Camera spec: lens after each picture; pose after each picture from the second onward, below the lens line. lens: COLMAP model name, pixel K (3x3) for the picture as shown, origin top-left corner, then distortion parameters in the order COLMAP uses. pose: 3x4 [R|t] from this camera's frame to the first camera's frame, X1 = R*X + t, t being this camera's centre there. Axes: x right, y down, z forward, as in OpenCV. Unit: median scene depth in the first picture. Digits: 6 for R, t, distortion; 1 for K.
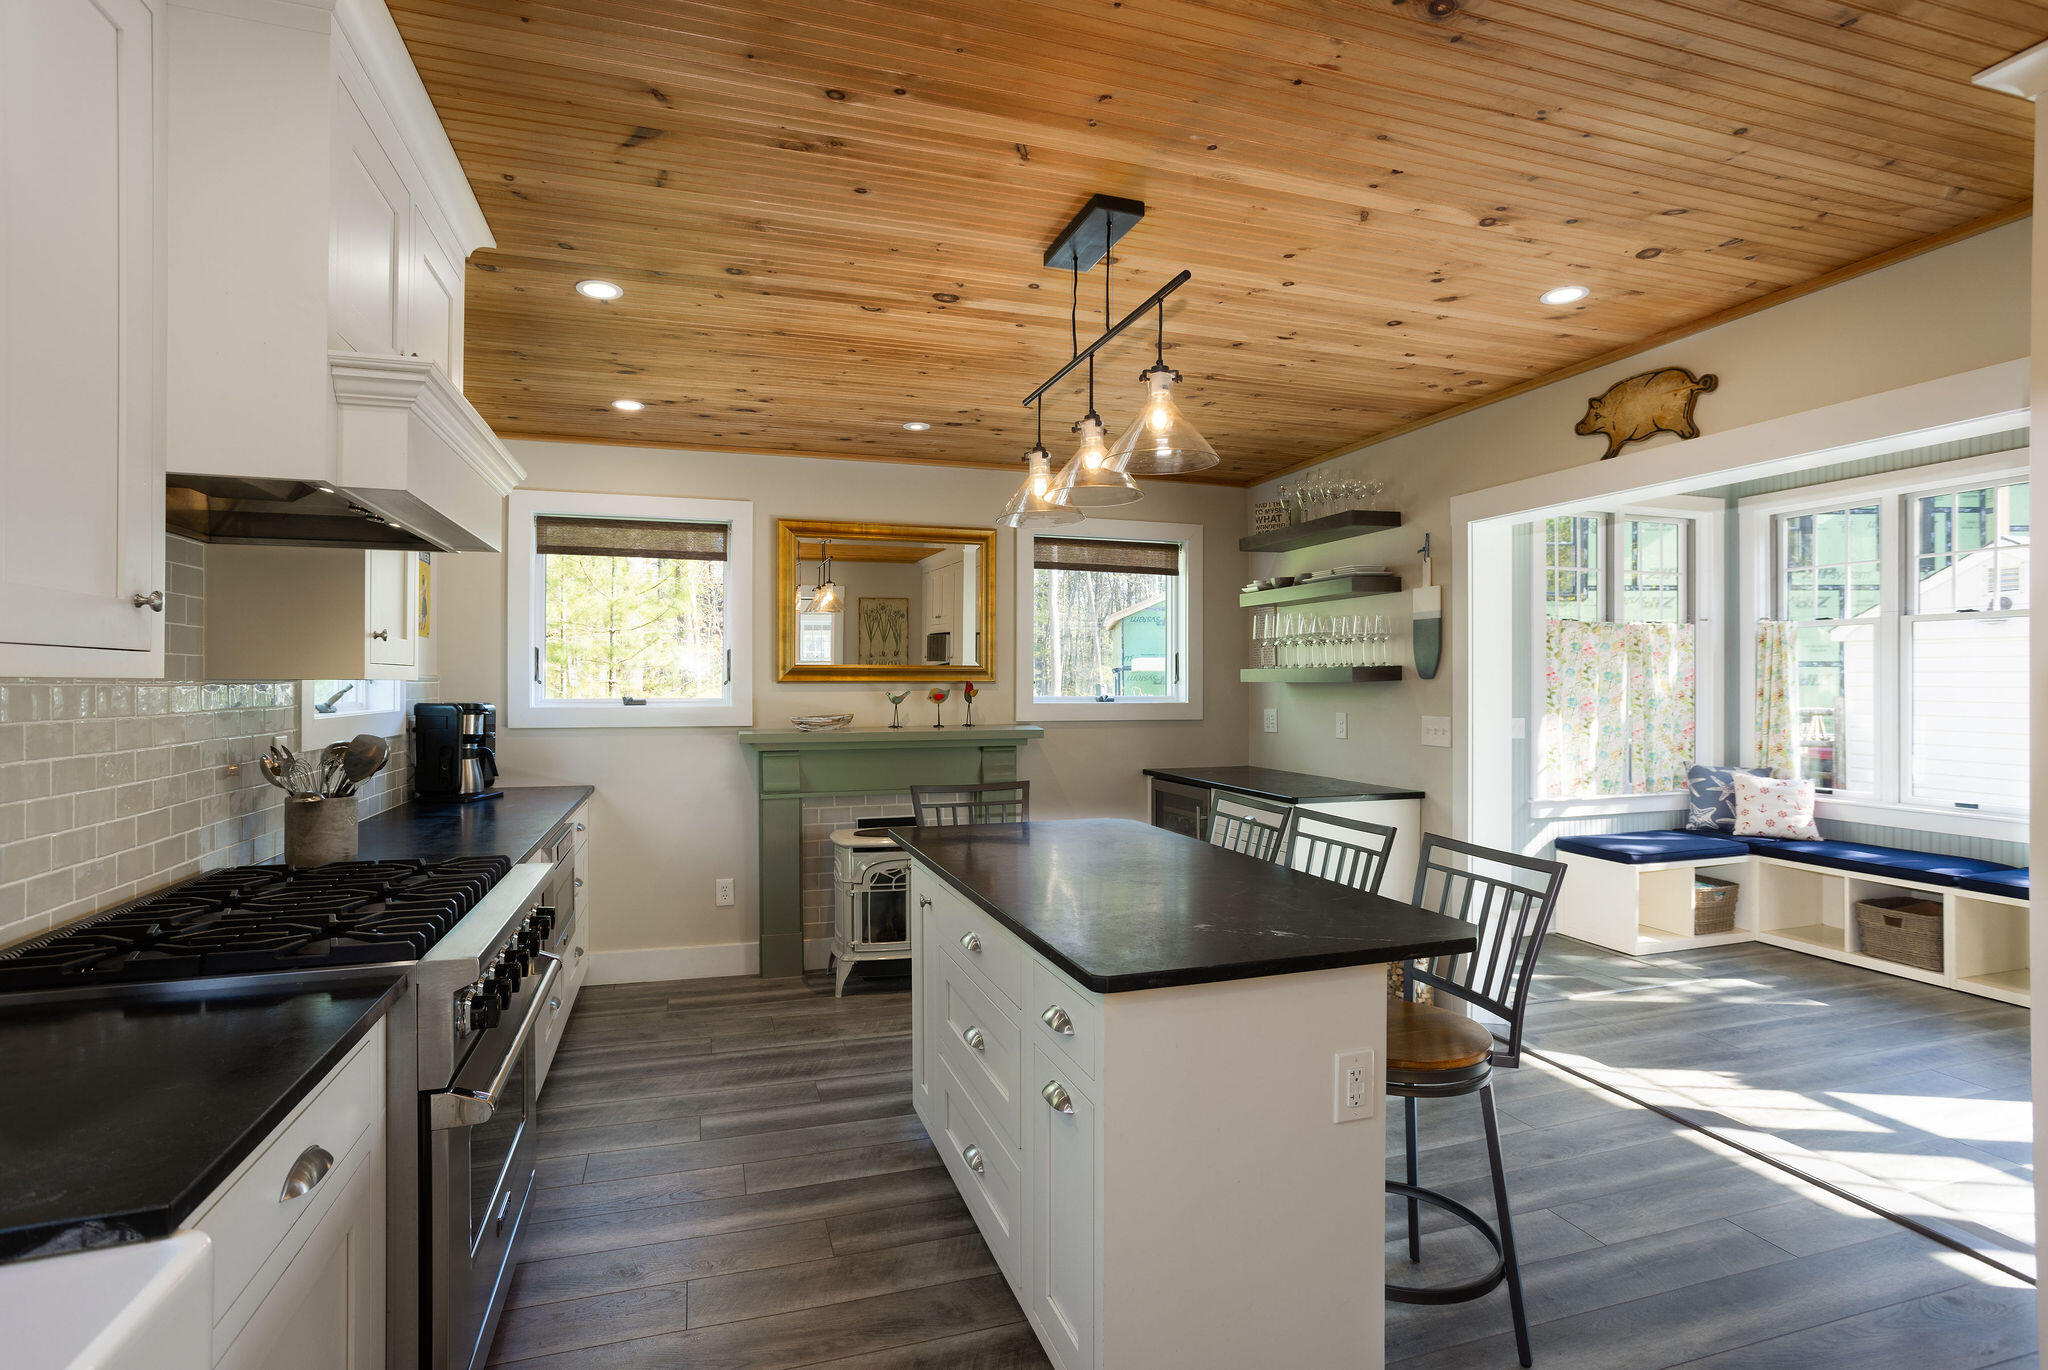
lens RADIAL K [[1011.0, 0, 1024.0], [0, 1011.0, 685.0], [0, 0, 1]] dist [-0.056563, 0.000080]
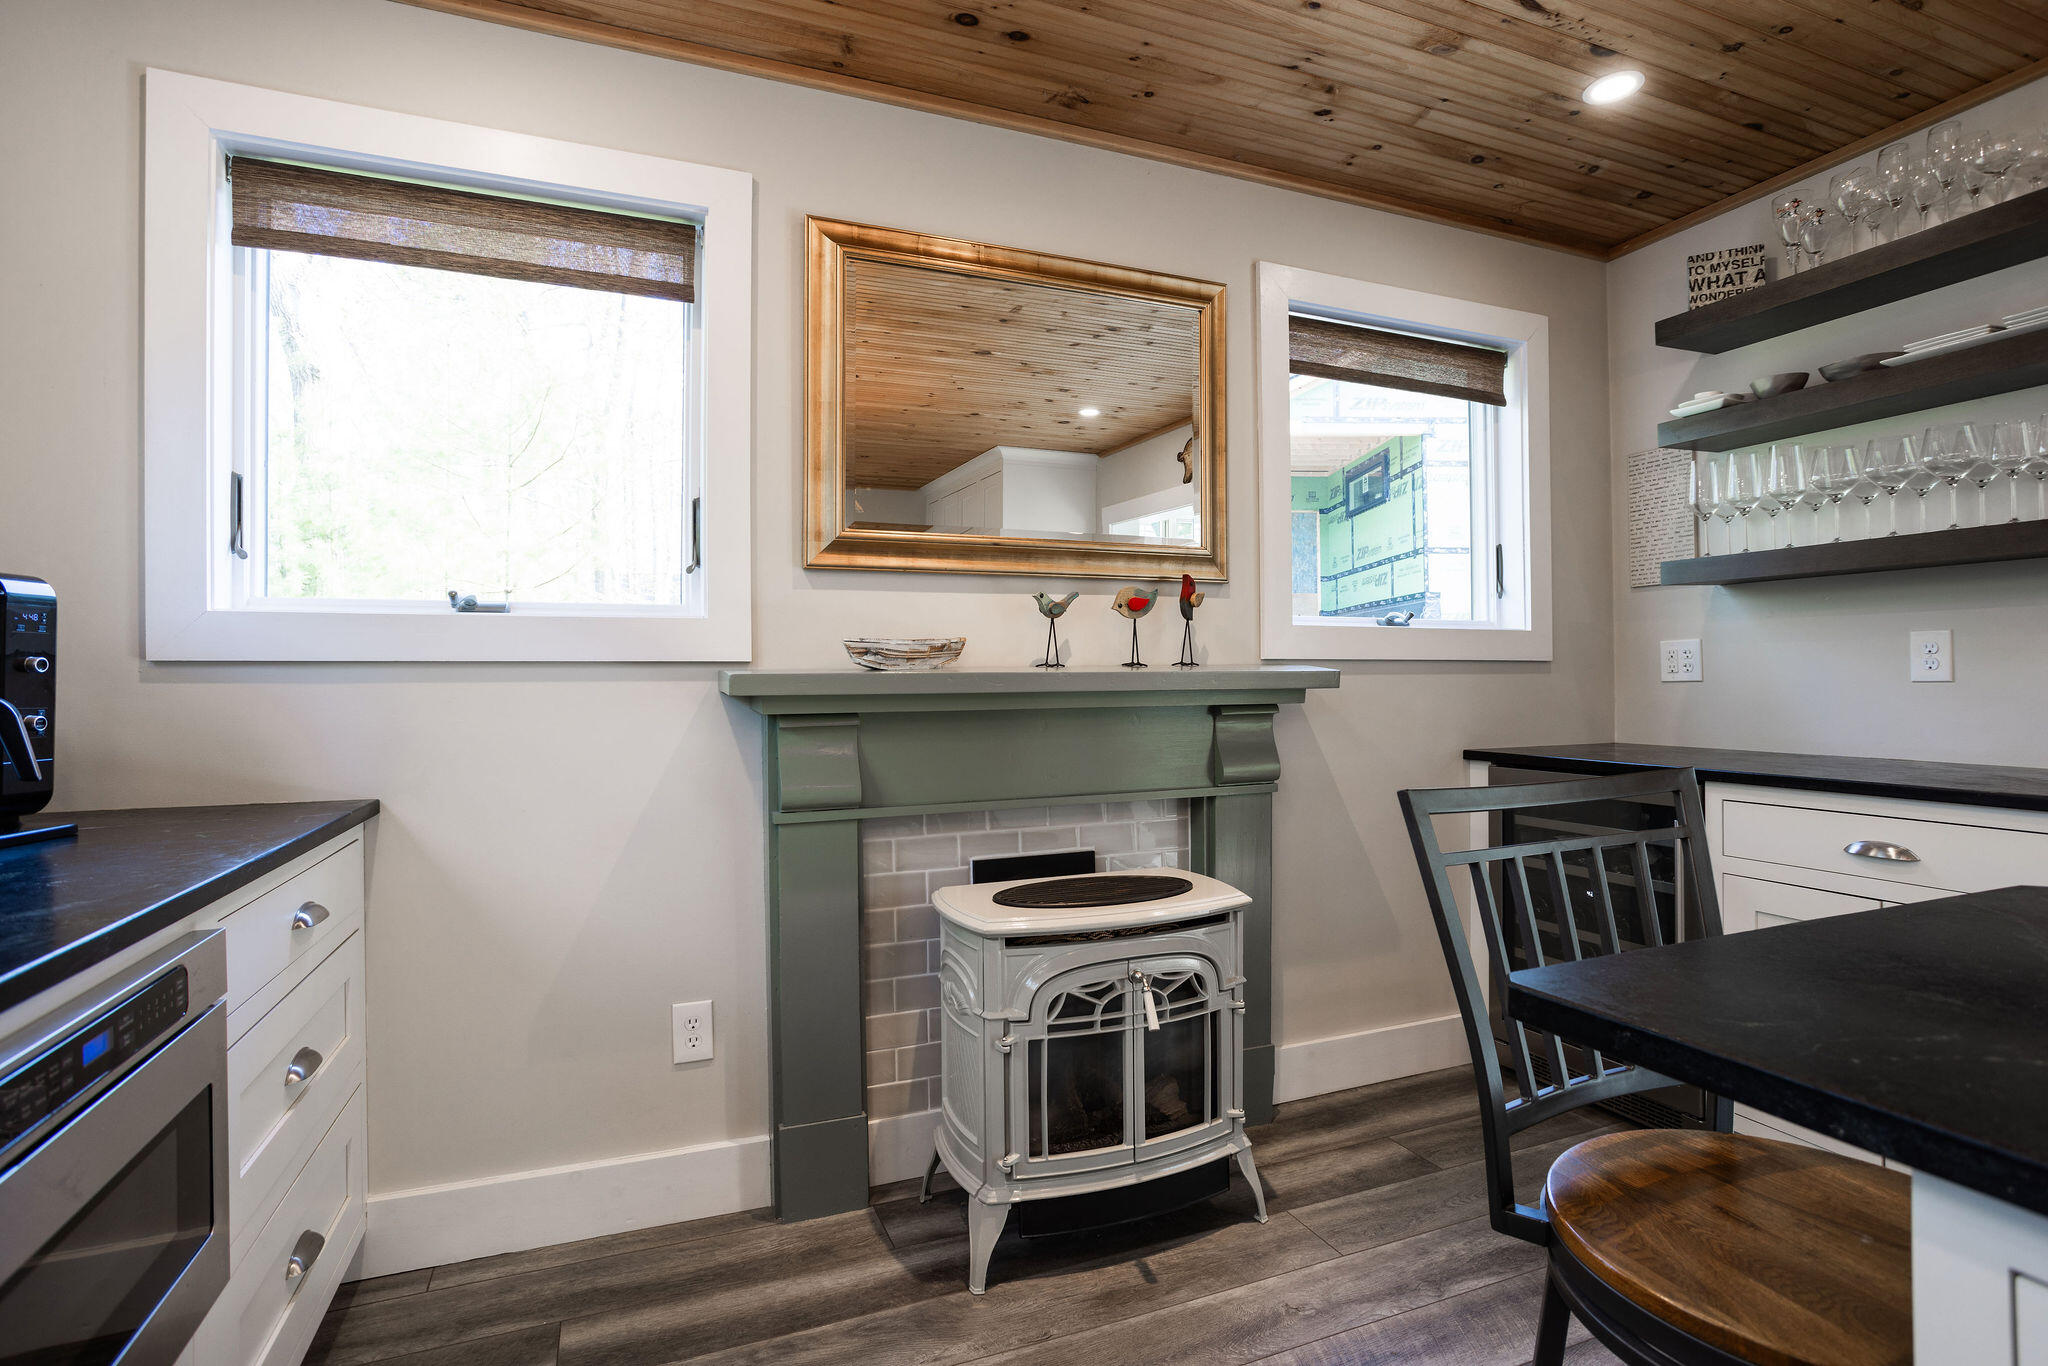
lens RADIAL K [[978.5, 0, 1024.0], [0, 978.5, 683.0], [0, 0, 1]] dist [-0.029732, 0.000077]
pose [[0.997256, -0.006680, 0.073726, -0.181040], [0.006529, 0.999976, 0.002285, 0.050186], [-0.073739, -0.001798, 0.997276, 0.554452]]
